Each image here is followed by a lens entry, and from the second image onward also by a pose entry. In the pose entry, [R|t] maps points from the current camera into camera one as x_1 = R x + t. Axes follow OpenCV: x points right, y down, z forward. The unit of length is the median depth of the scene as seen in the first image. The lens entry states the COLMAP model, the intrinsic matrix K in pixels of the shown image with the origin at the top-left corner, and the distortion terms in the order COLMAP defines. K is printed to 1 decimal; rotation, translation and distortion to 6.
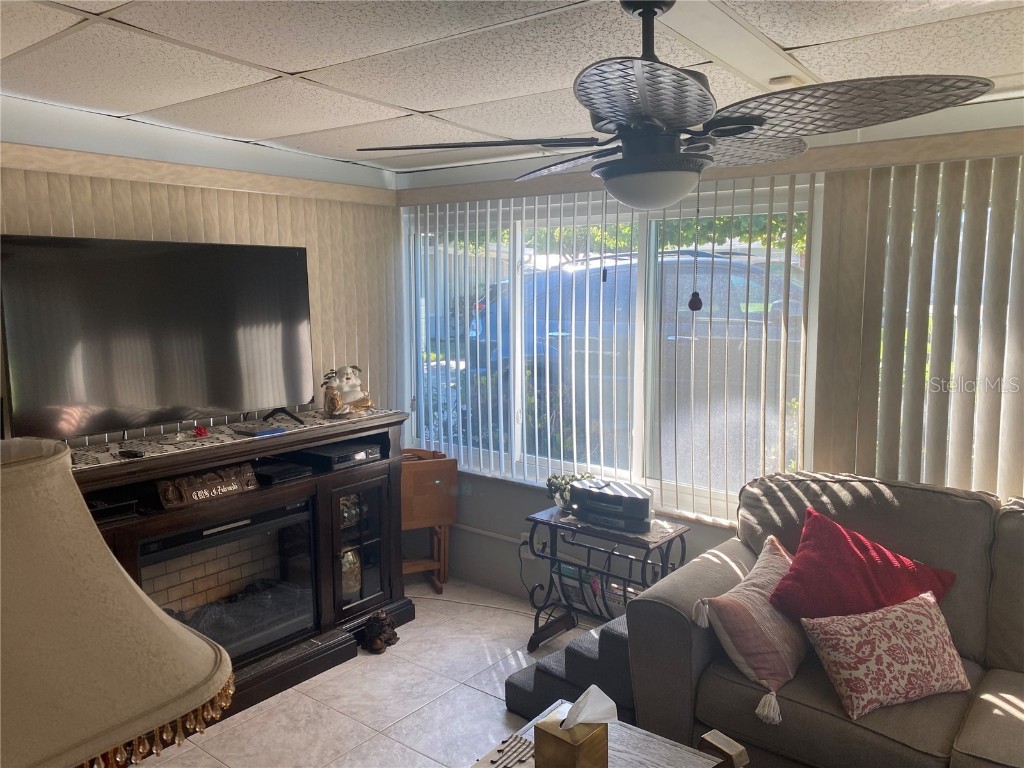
lens RADIAL K [[790.5, 0, 500.7], [0, 790.5, 370.1], [0, 0, 1]] dist [0.005525, -0.000360]
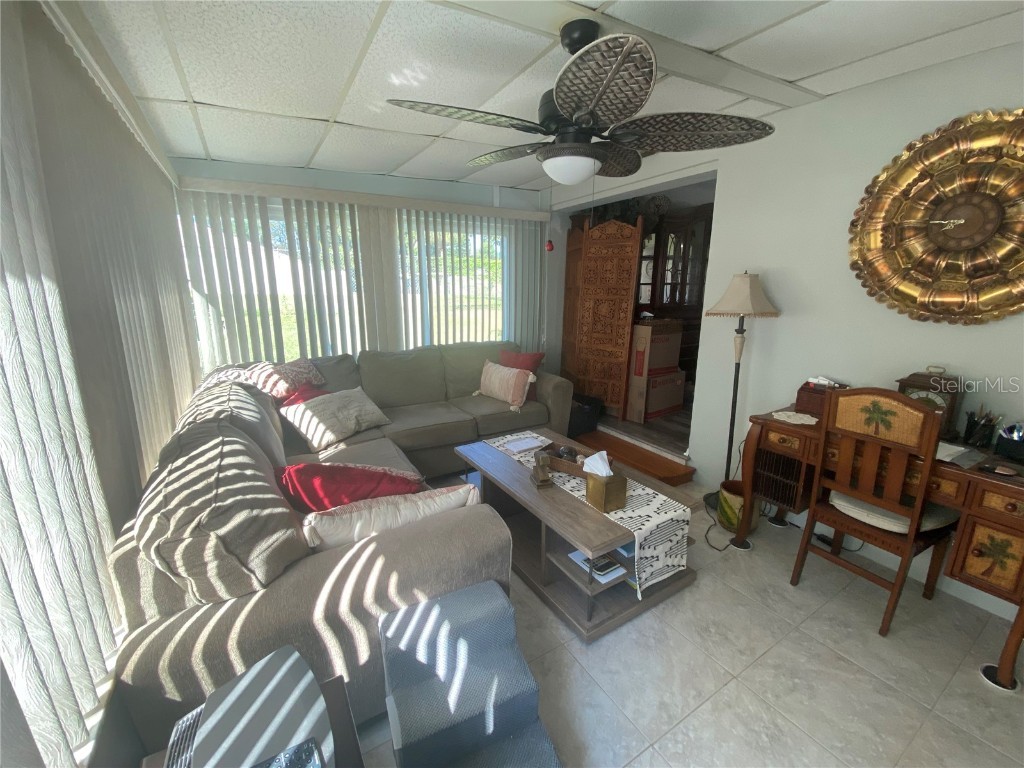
lens RADIAL K [[414.8, 0, 508.4], [0, 414.8, 380.4], [0, 0, 1]] dist [0.014199, -0.018136]
pose [[-0.937371, -0.074028, 0.340376, -0.006831], [0.041863, 0.946133, 0.321061, -0.061695], [-0.345808, 0.315202, -0.883779, 1.172469]]
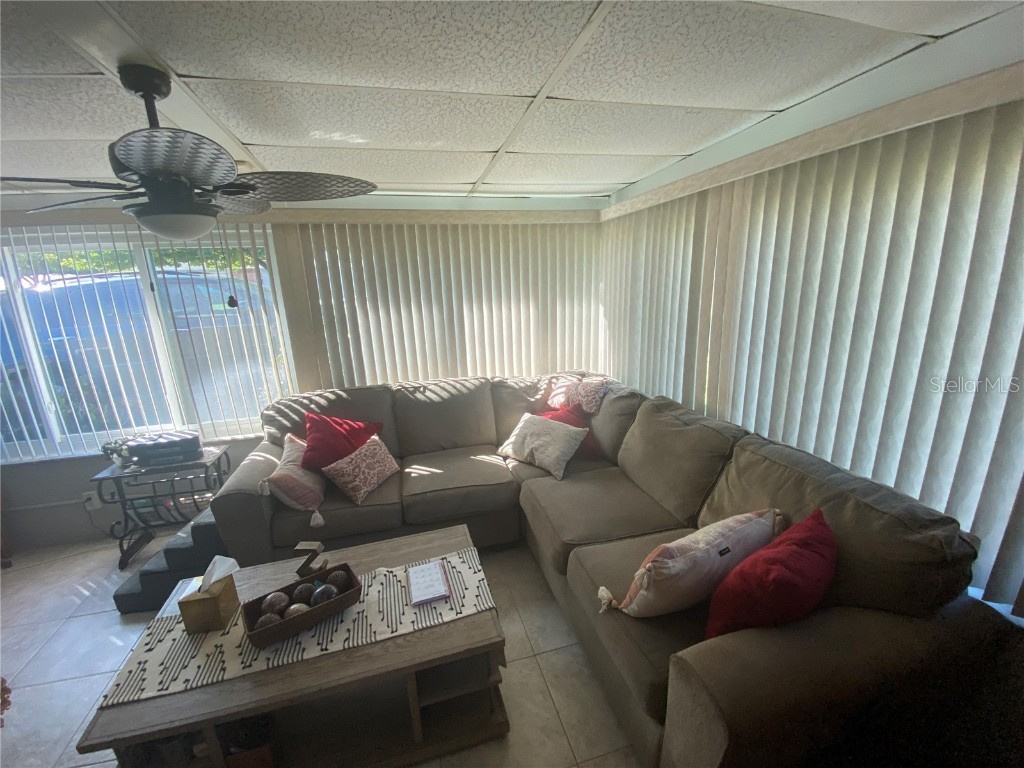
lens RADIAL K [[411.7, 0, 522.8], [0, 411.7, 383.7], [0, 0, 1]] dist [-0.001355, -0.012233]
pose [[0.568057, -0.217172, 0.793818, -0.063306], [0.122543, 0.976123, 0.179354, -0.001503], [-0.813815, -0.004607, 0.581106, 0.028229]]
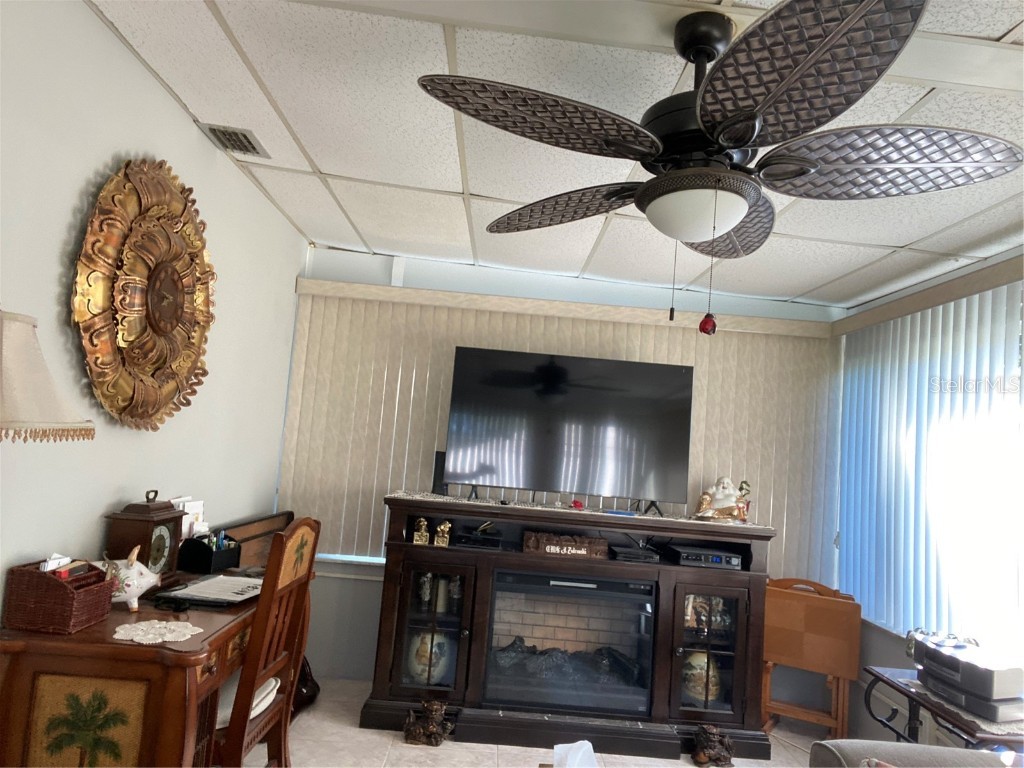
lens RADIAL K [[700.4, 0, 512.0], [0, 700.4, 384.0], [0, 0, 1]] dist [0.082879, -0.082980]
pose [[0.628719, -0.015945, -0.777469, 0.444535], [-0.170395, 0.972668, -0.157742, 0.088838], [0.758735, 0.231652, 0.608818, 0.210748]]
